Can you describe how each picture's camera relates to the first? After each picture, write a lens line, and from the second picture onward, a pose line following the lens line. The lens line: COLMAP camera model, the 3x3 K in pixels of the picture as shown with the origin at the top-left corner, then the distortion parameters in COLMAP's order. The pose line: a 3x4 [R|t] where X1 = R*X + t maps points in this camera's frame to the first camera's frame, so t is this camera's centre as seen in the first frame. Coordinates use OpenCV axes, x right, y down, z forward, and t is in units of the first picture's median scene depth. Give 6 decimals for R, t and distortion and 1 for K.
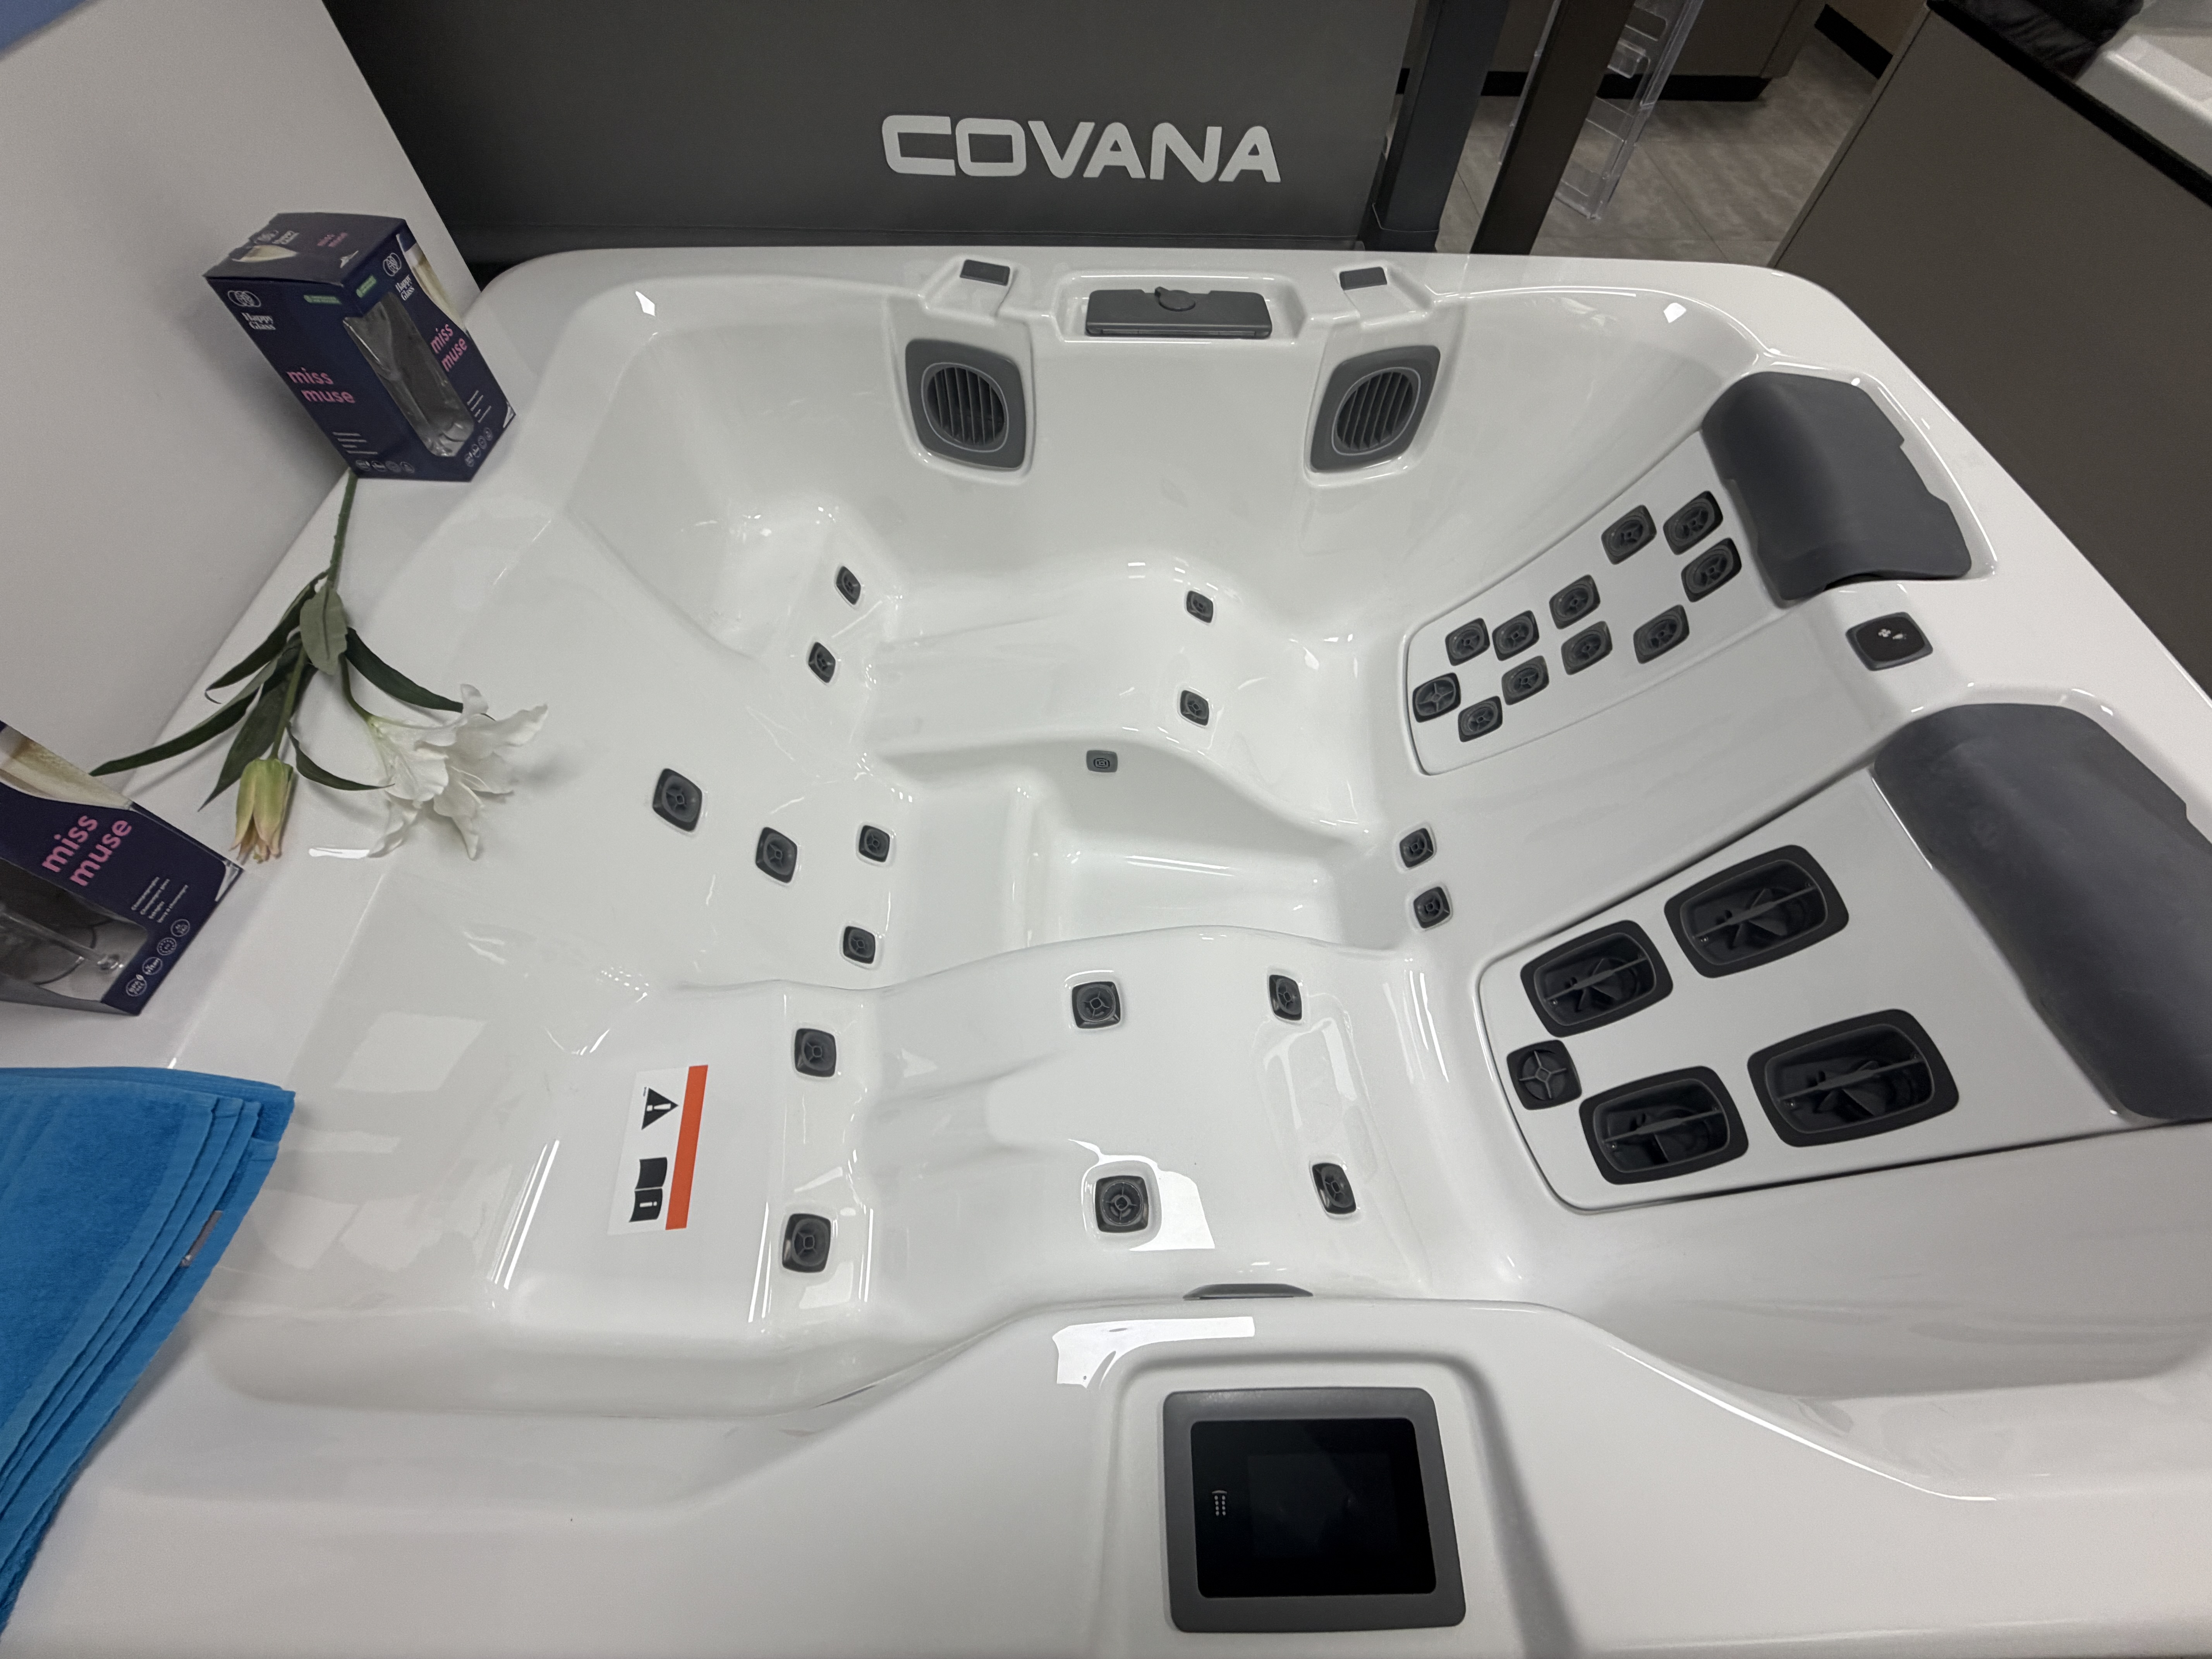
lens RADIAL K [[879.8, 0, 1102.7], [0, 879.8, 821.6], [0, 0, 1]] dist [-0.001710, 0.000034]
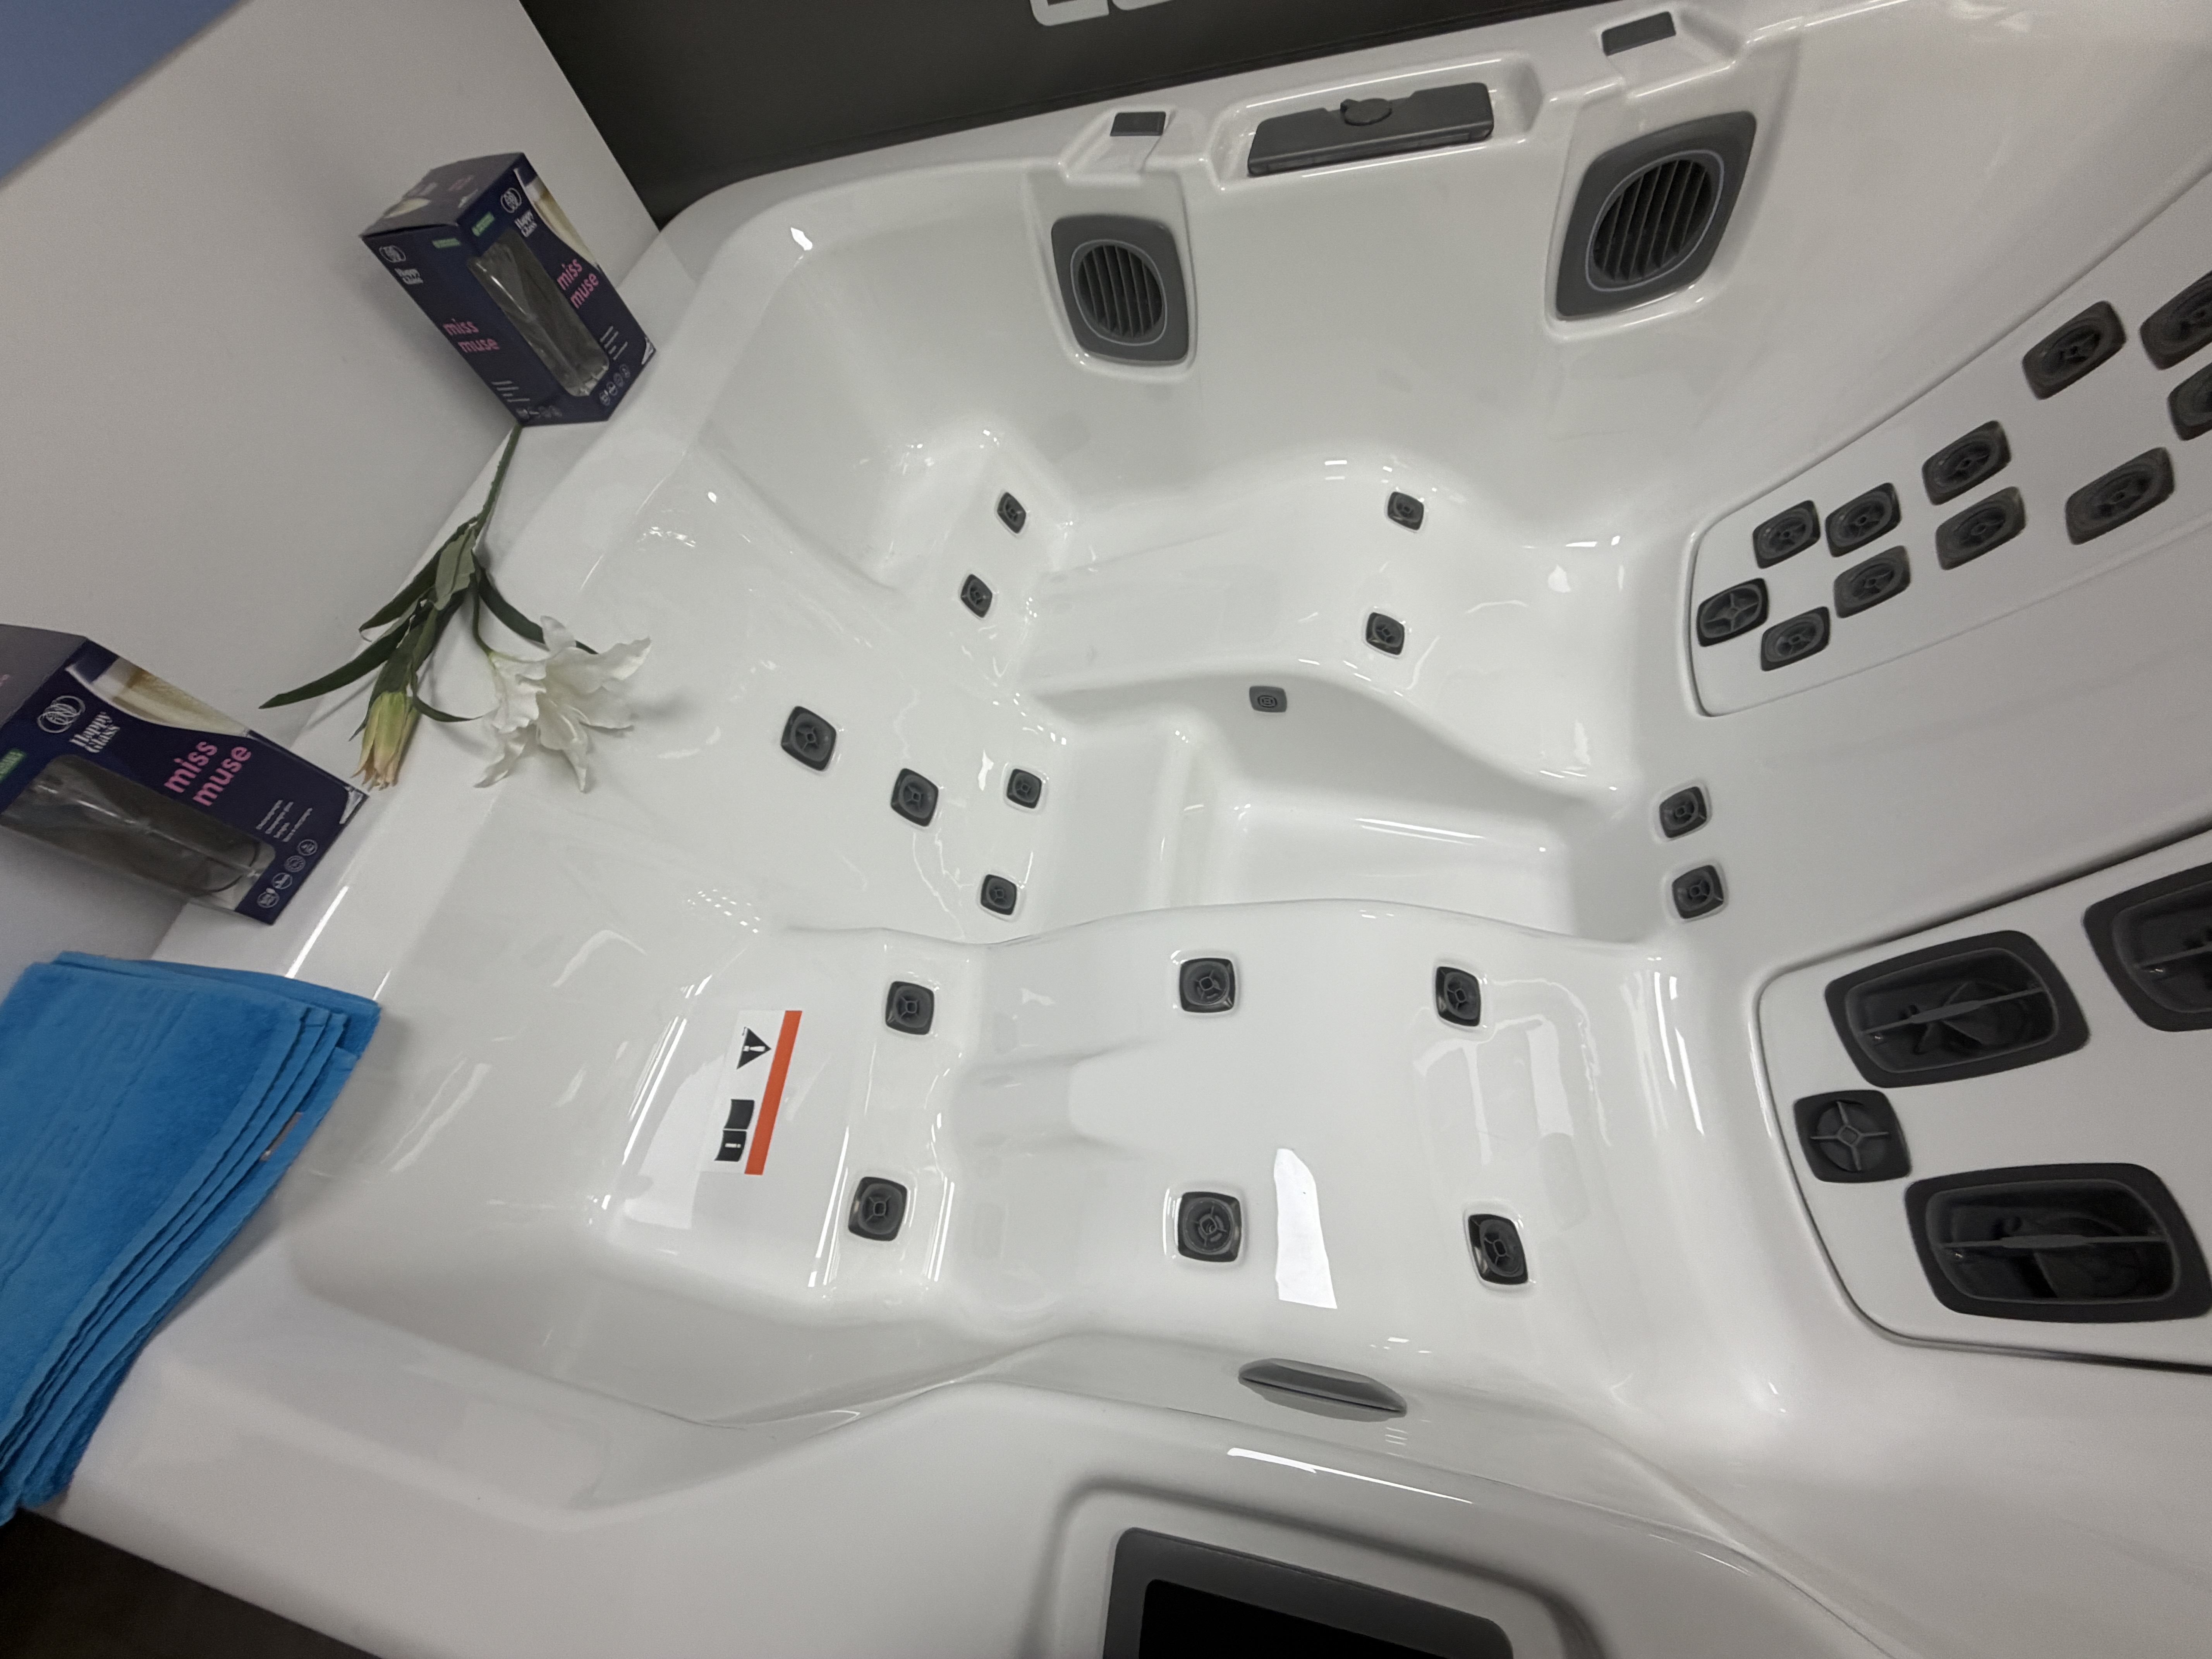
lens RADIAL K [[879.8, 0, 1100.9], [0, 879.8, 822.3], [0, 0, 1]] dist [-0.001710, 0.000034]
pose [[0.954628, 0.037118, -0.295479, 0.120779], [-0.019901, 0.997935, 0.061064, 0.002432], [0.297135, -0.052413, 0.953396, 0.150488]]
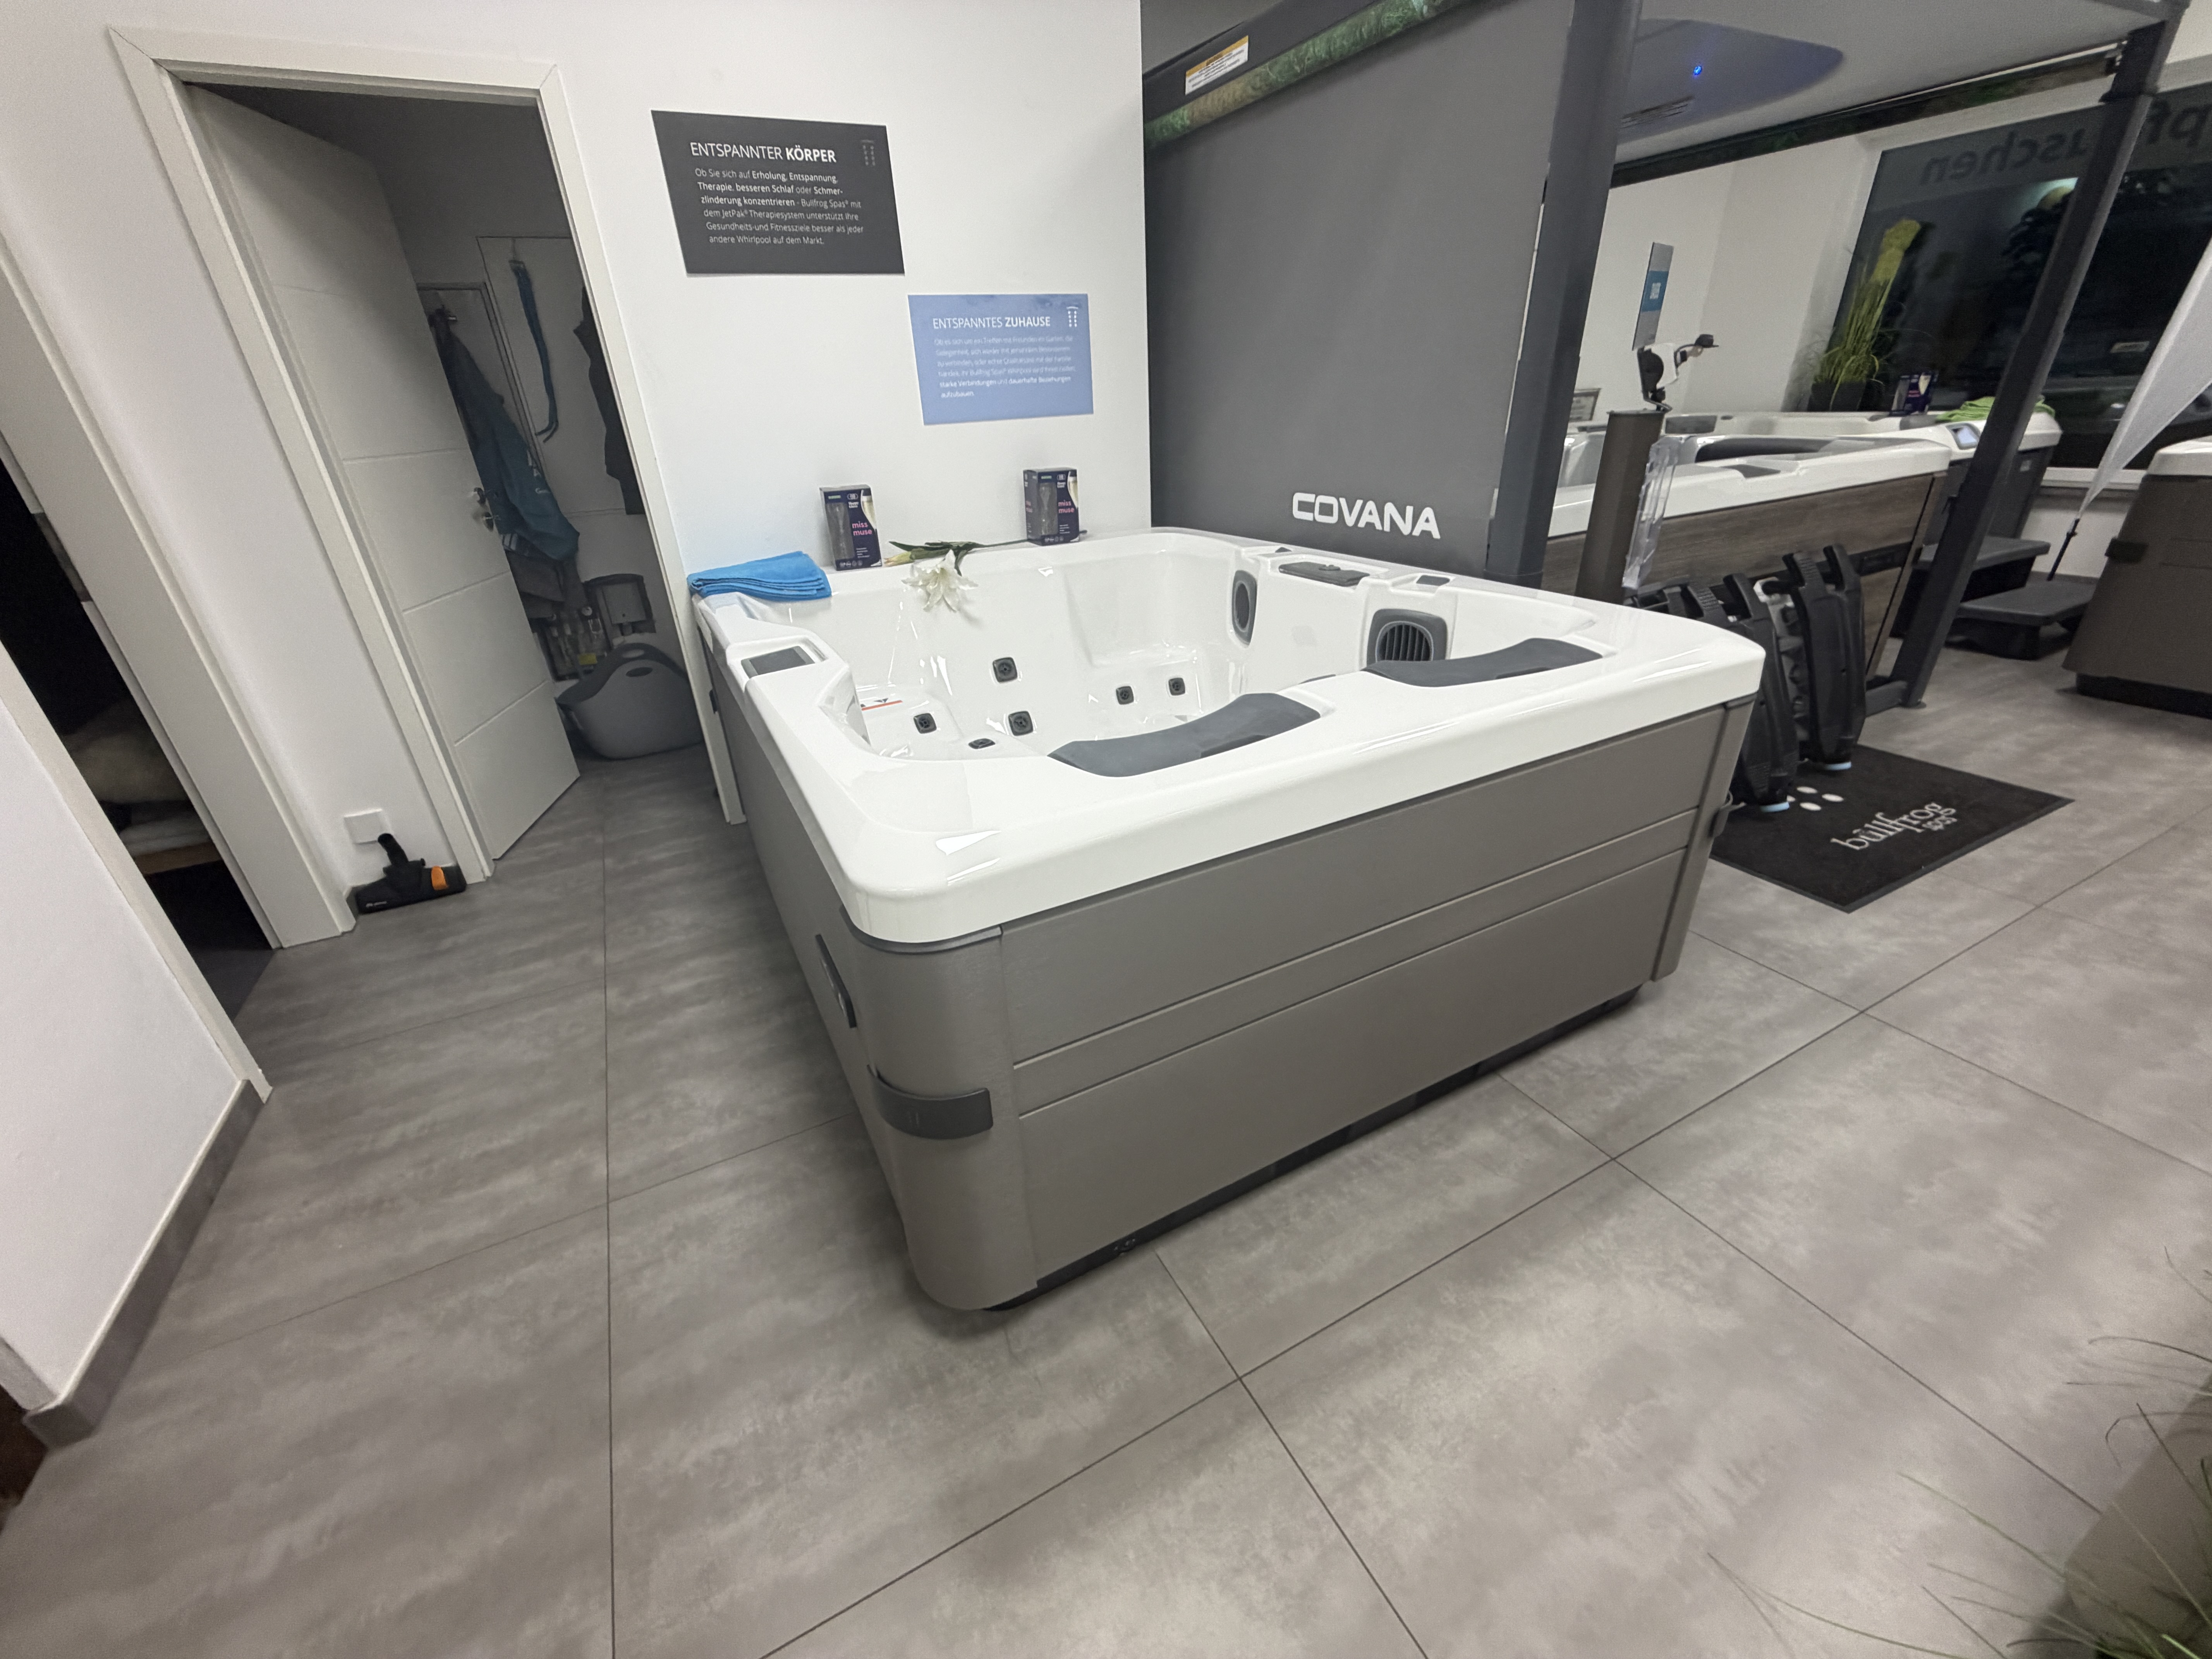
lens RADIAL K [[879.8, 0, 1107.7], [0, 879.8, 819.5], [0, 0, 1]] dist [-0.001710, 0.000034]
pose [[0.458656, 0.350674, -0.816494, 1.630613], [-0.720771, 0.684225, -0.111018, 0.301999], [0.519734, 0.639425, 0.566579, 0.084195]]
